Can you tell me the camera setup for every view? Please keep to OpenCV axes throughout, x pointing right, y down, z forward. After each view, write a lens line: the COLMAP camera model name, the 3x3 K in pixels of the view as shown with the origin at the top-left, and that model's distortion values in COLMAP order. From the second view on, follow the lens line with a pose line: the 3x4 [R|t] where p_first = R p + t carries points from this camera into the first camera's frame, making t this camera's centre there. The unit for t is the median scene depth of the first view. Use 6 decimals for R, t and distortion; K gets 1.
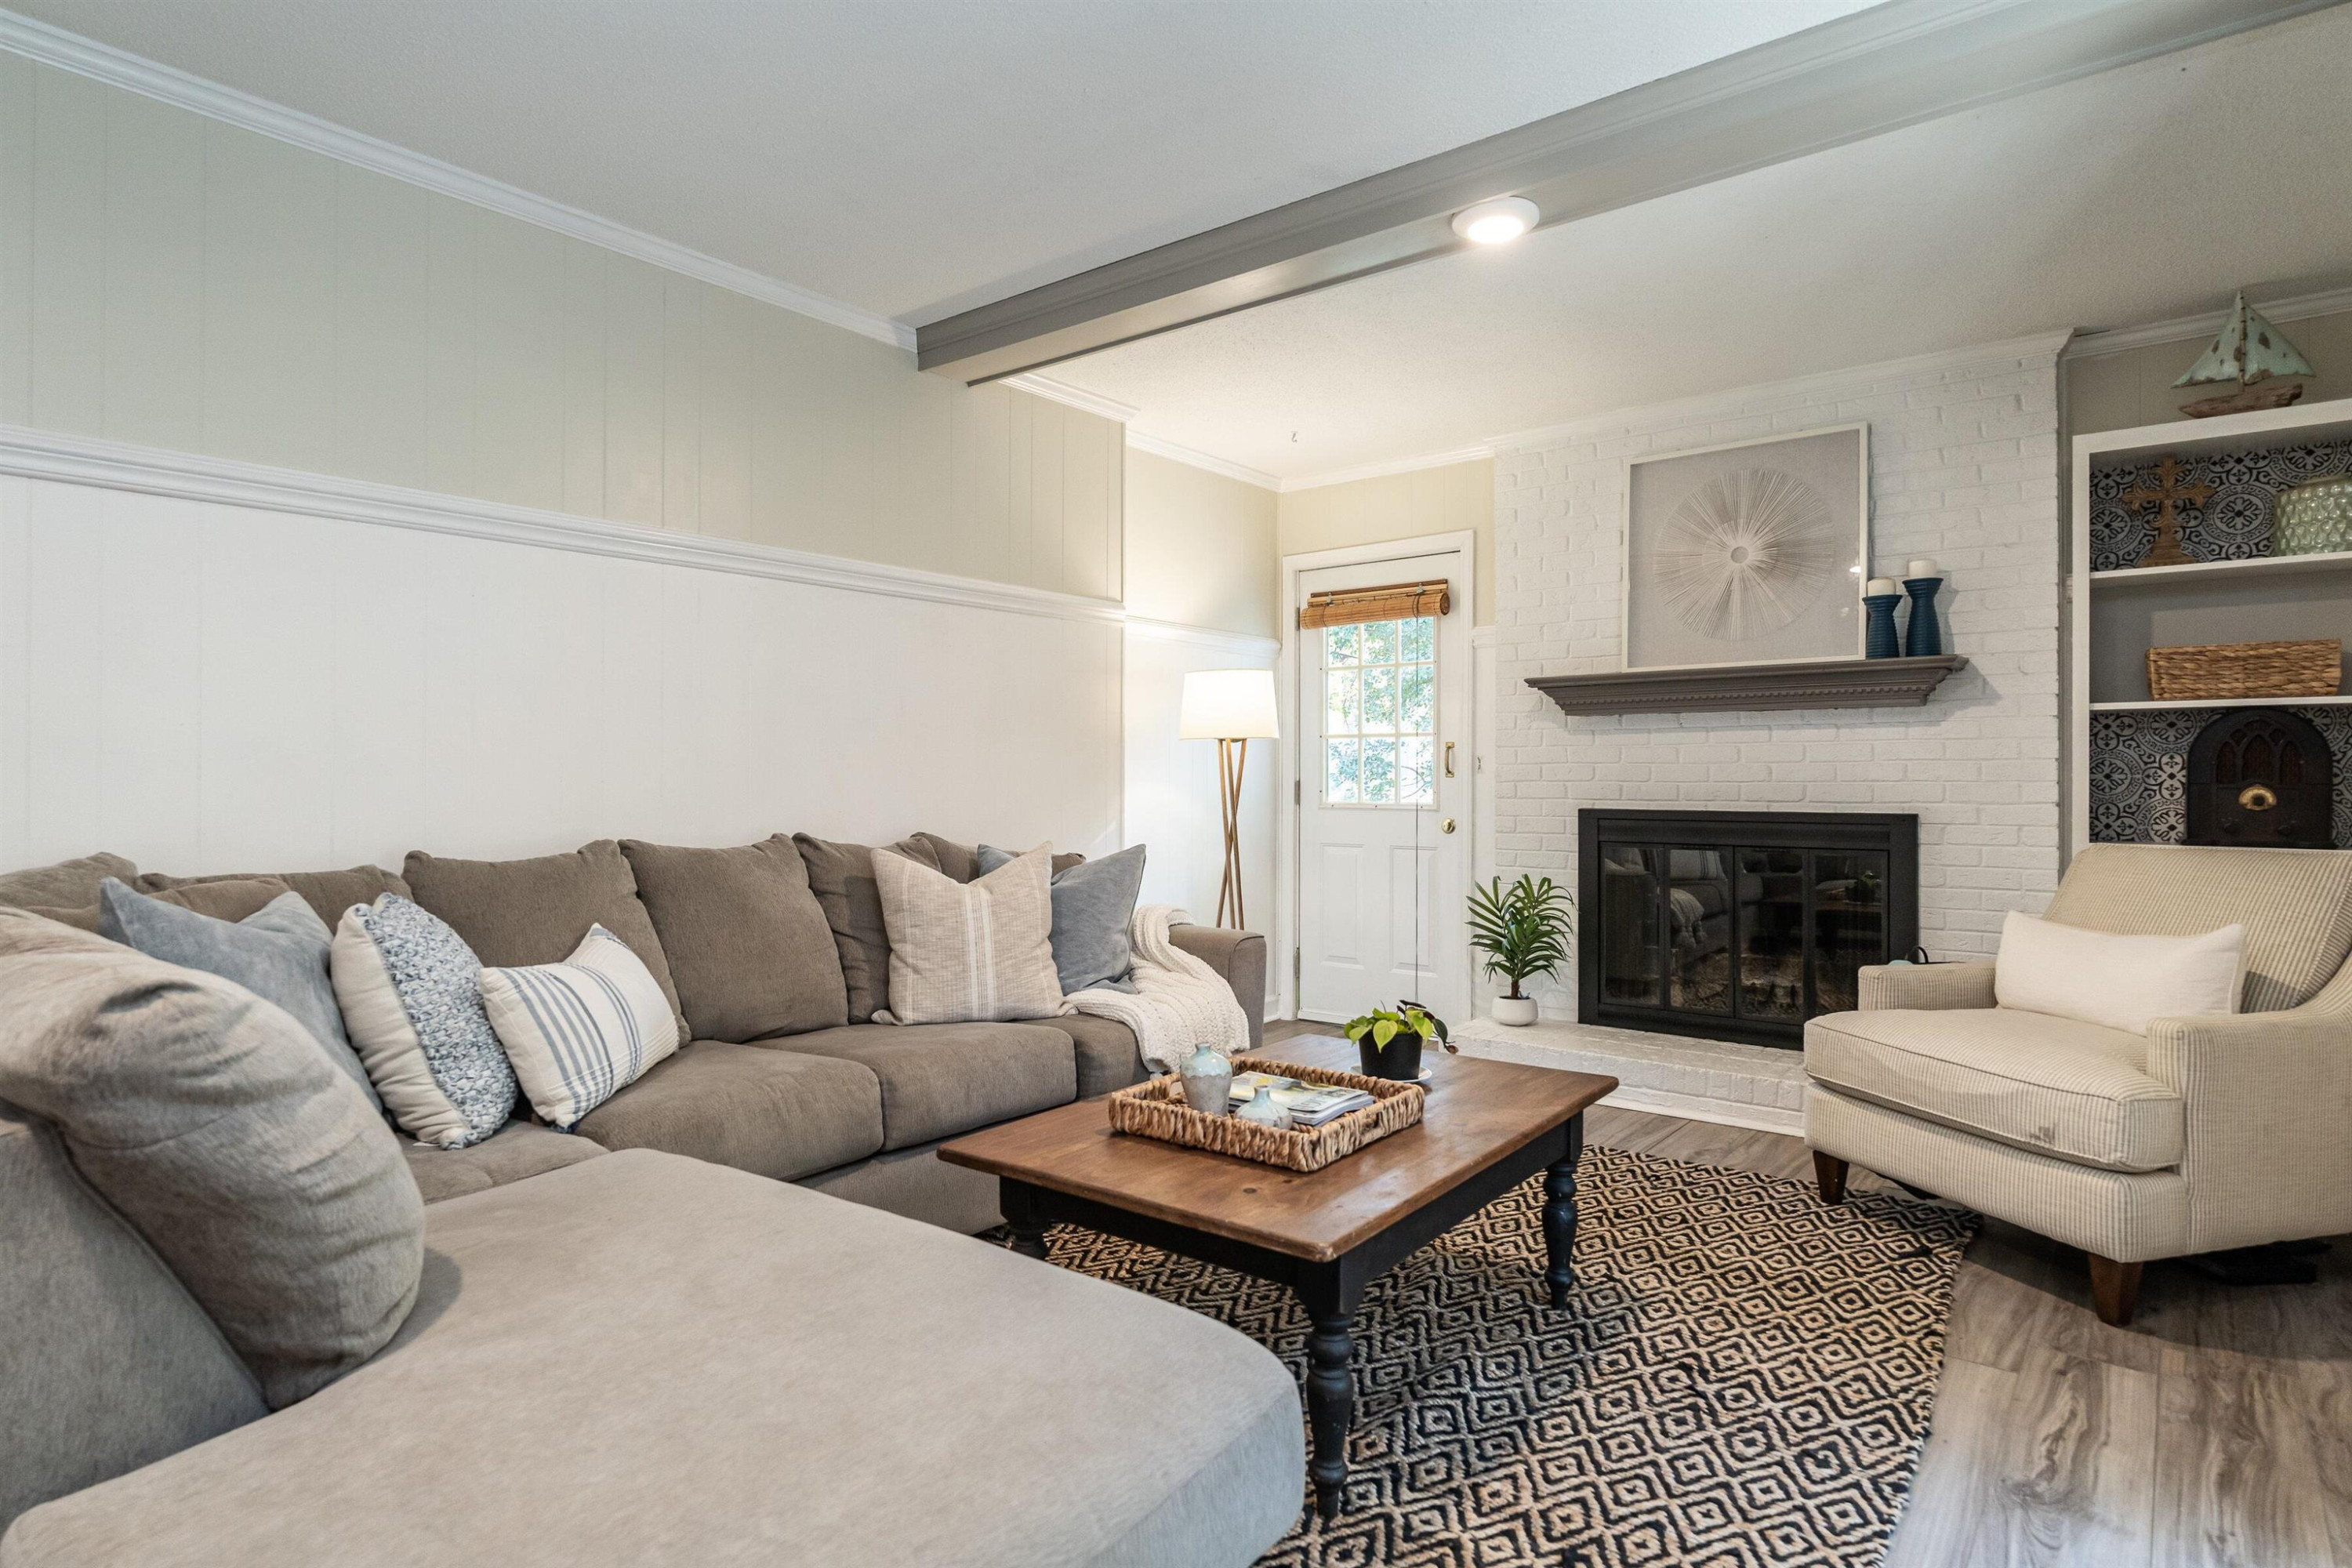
lens RADIAL K [[1268.5, 0, 1177.1], [0, 1268.5, 770.3], [0, 0, 1]] dist [-0.001625, -0.000407]
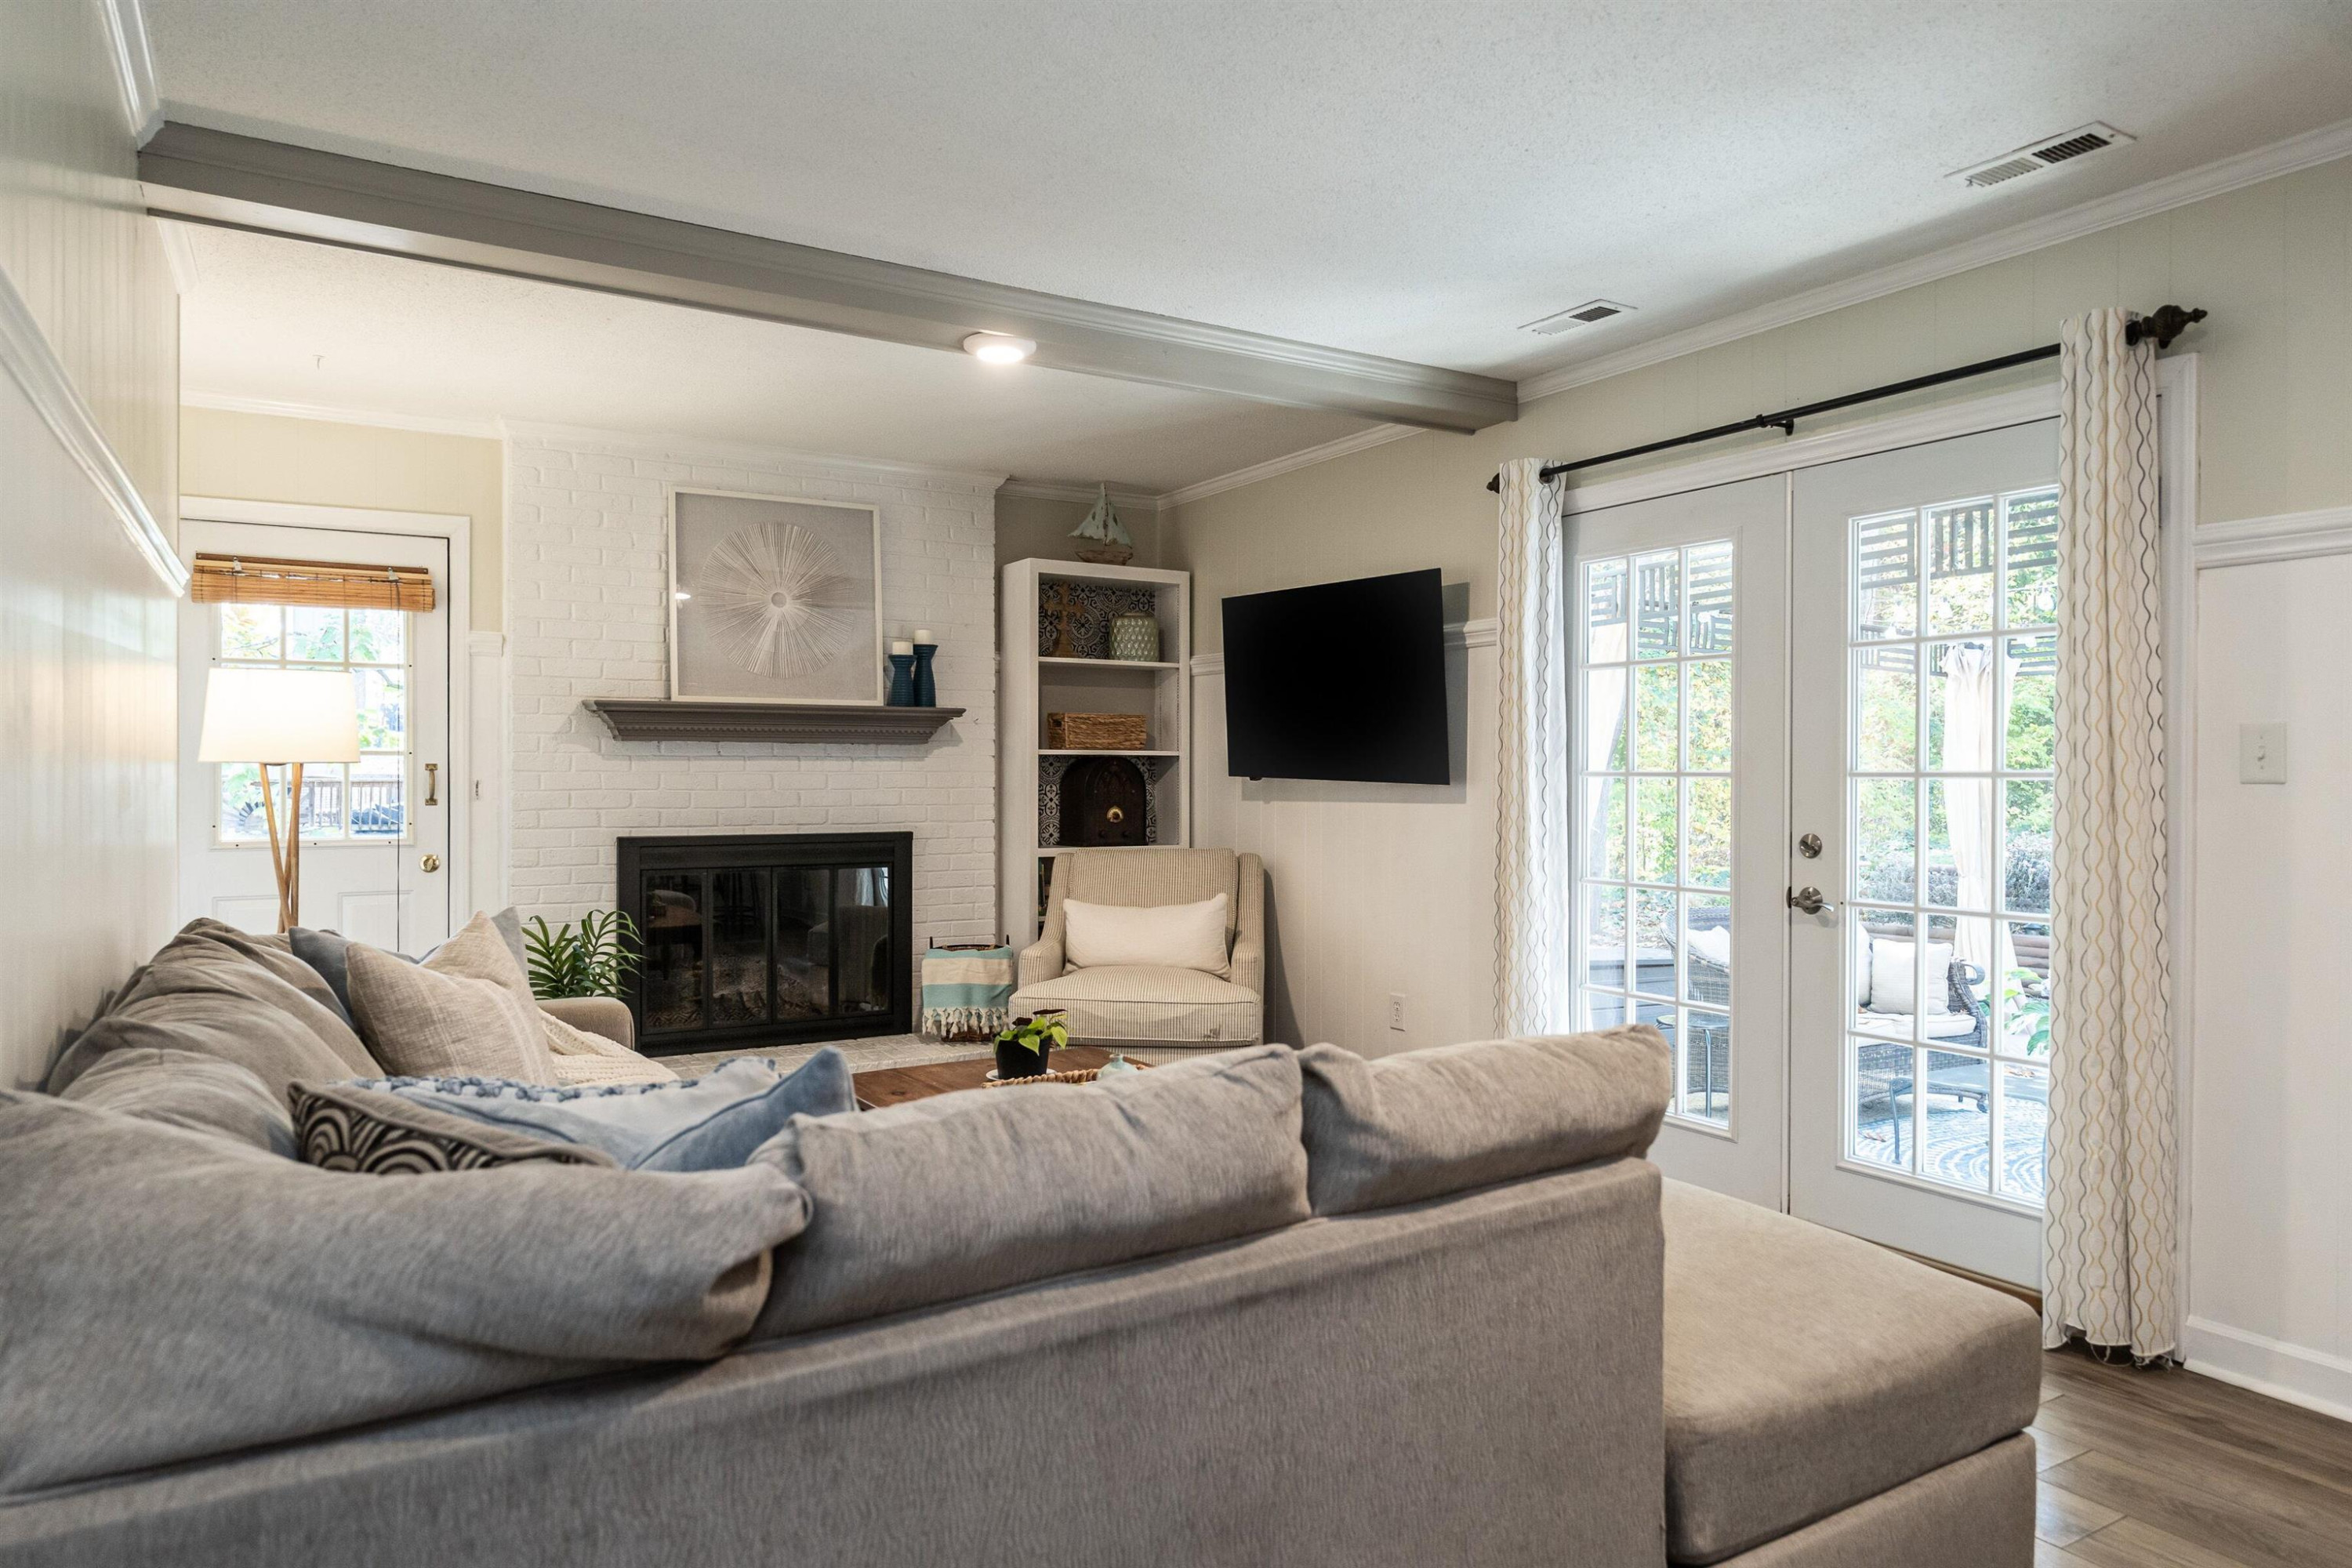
lens RADIAL K [[1460.2, 0, 1178.0], [0, 1460.2, 778.4], [0, 0, 1]] dist [0.001038, 0.000230]
pose [[0.351157, -0.002816, 0.936312, -0.669411], [-0.008655, 0.999943, 0.006253, -0.028959], [-0.936277, -0.010300, 0.351113, 0.251527]]
